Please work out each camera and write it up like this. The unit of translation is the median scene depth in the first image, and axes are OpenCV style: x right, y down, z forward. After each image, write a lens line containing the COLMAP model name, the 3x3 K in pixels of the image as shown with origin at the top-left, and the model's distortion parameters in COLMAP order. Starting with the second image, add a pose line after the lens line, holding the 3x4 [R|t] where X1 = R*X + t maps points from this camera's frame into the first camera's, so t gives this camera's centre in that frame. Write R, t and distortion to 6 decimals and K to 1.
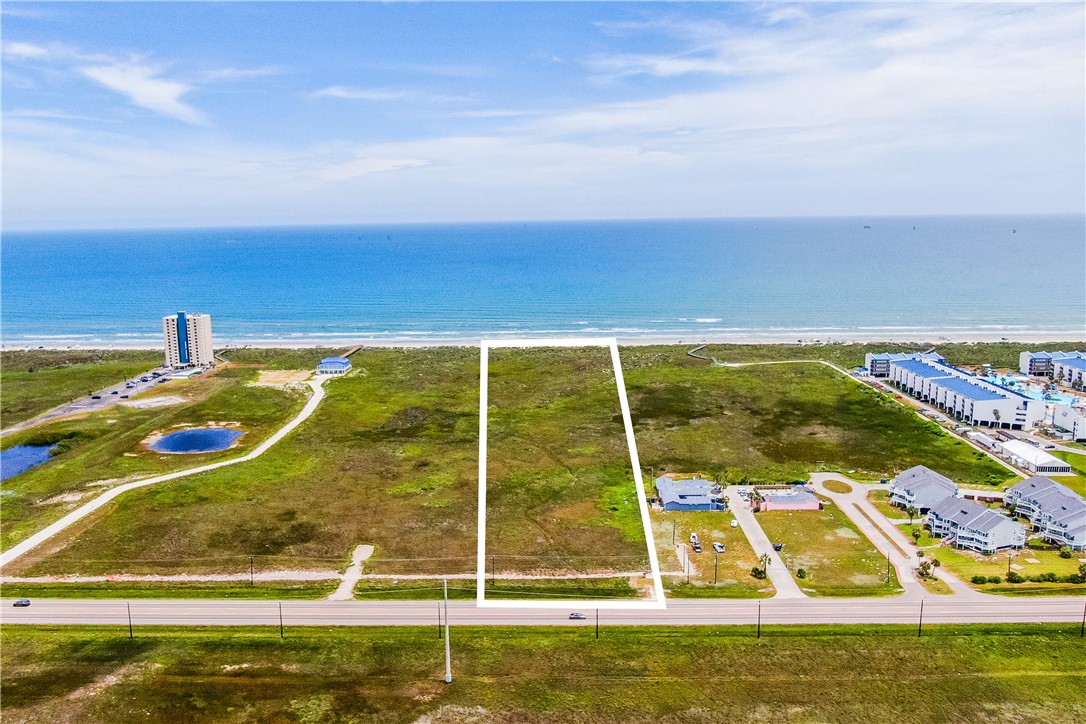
lens RADIAL K [[821.3, 0, 540.0], [0, 821.3, 361.8], [0, 0, 1]] dist [-0.021901, 0.003324]
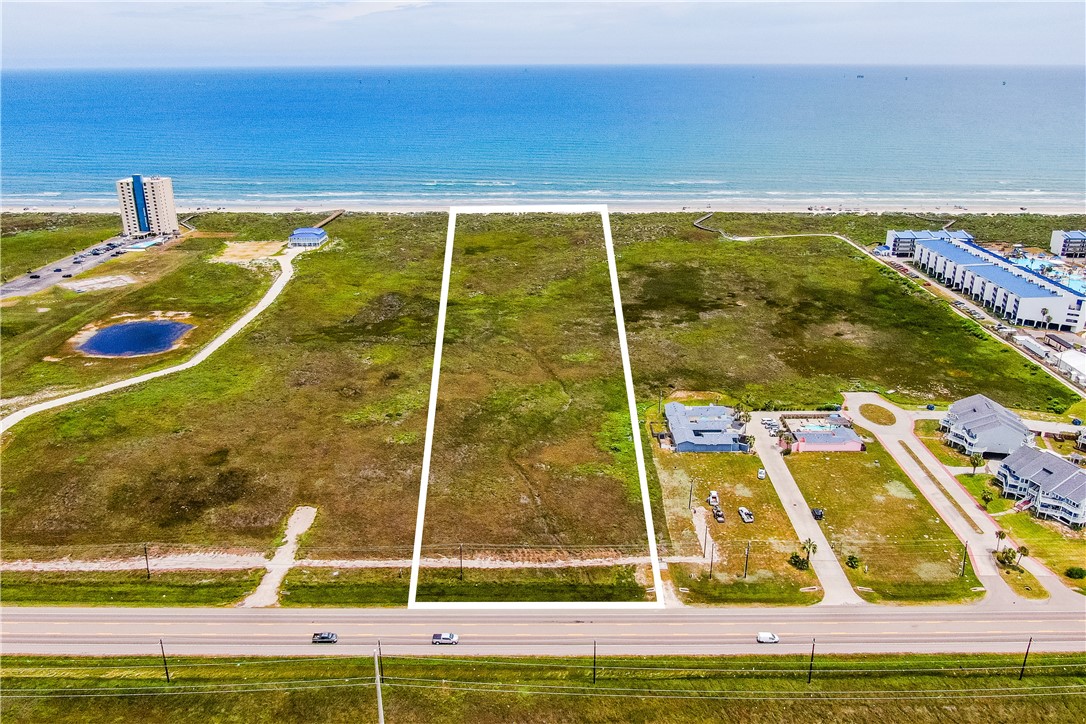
lens RADIAL K [[770.1, 0, 560.1], [0, 770.1, 335.3], [0, 0, 1]] dist [-0.021080, 0.008078]
pose [[0.999636, 0.004873, 0.026543, 0.010673], [-0.009250, 0.985855, 0.167347, -0.051921], [-0.025352, -0.167531, 0.985541, 0.208475]]
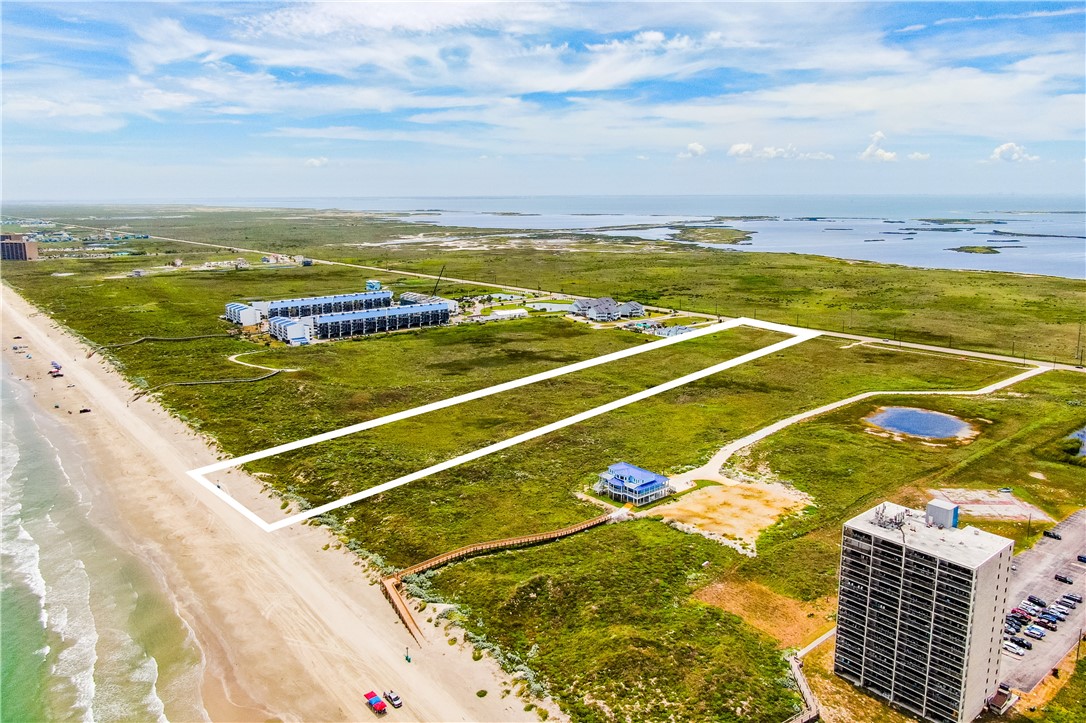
lens RADIAL K [[770.1, 0, 541.4], [0, 770.1, 354.1], [0, 0, 1]] dist [-0.021080, 0.008078]
pose [[-0.651616, -0.141187, 0.745293, -0.878541], [0.142964, 0.942059, 0.303457, -0.352236], [-0.744955, 0.304287, -0.593677, 2.042313]]
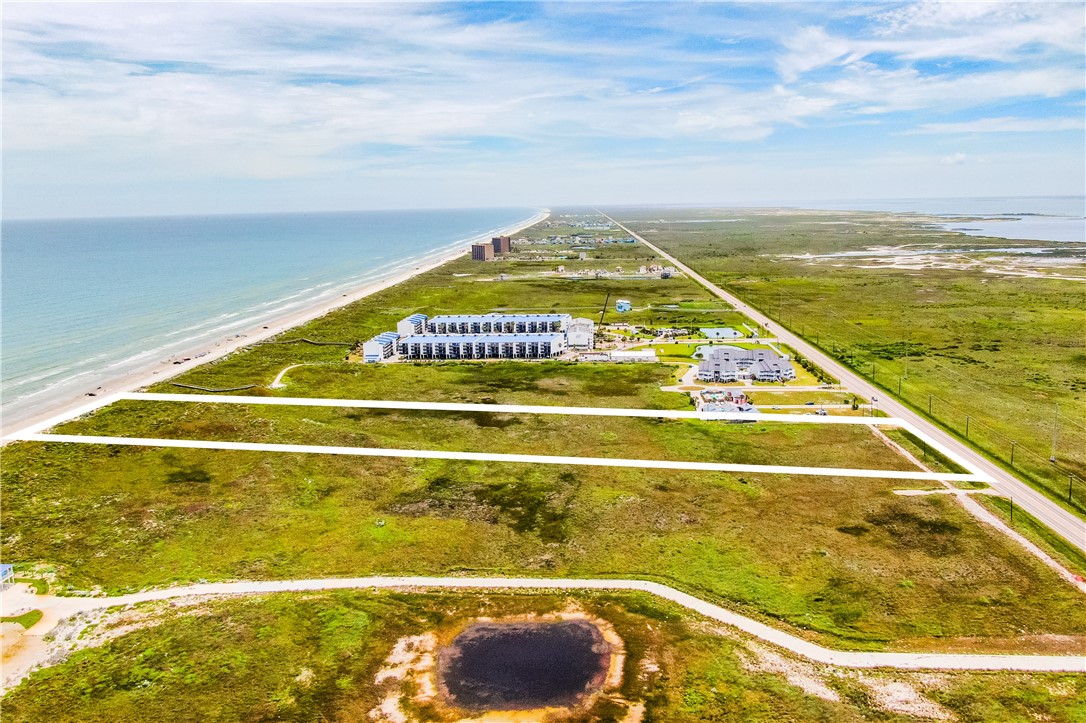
lens RADIAL K [[770.1, 0, 539.6], [0, 770.1, 369.4], [0, 0, 1]] dist [-0.021080, 0.008078]
pose [[0.047806, -0.200576, 0.978511, -0.947081], [0.194713, 0.962709, 0.187824, -0.188379], [-0.979695, 0.181550, 0.085078, 1.016559]]
